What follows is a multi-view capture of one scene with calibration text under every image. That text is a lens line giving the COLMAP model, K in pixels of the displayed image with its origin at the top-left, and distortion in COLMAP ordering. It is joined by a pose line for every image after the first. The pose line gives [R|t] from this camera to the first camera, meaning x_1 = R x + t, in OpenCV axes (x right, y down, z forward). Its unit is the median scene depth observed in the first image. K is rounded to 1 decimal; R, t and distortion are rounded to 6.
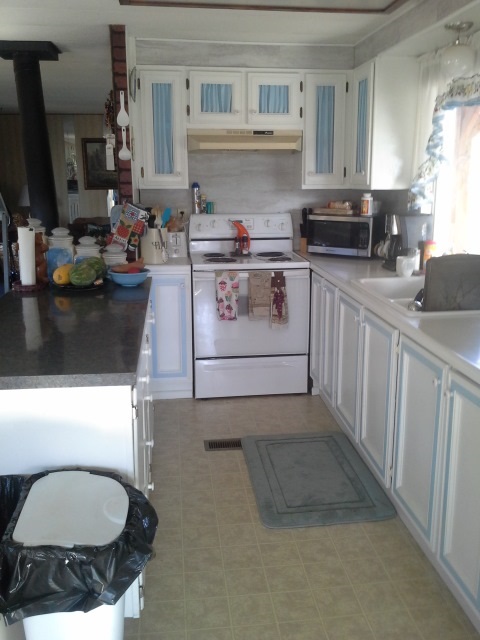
lens RADIAL K [[619.9, 0, 239.7], [0, 619.9, 331.2], [0, 0, 1]] dist [0.009769, -0.000928]
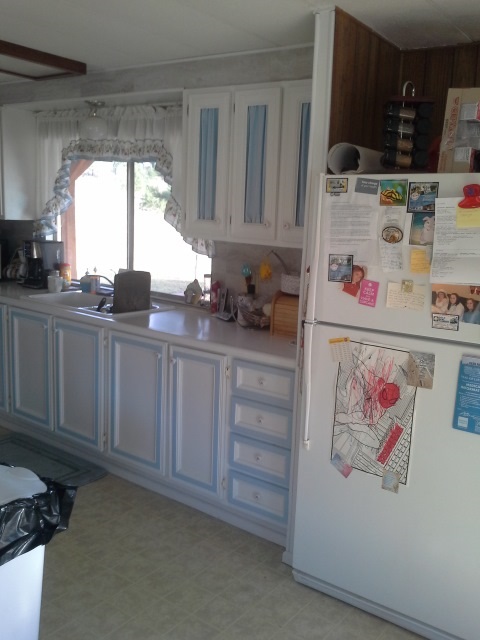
lens RADIAL K [[619.9, 0, 239.7], [0, 619.9, 331.2], [0, 0, 1]] dist [0.009769, -0.000928]
pose [[0.693493, -0.092775, 0.714465, -0.355599], [0.123254, 0.992332, 0.009220, 0.020394], [-0.709842, 0.081667, 0.699610, -0.099589]]
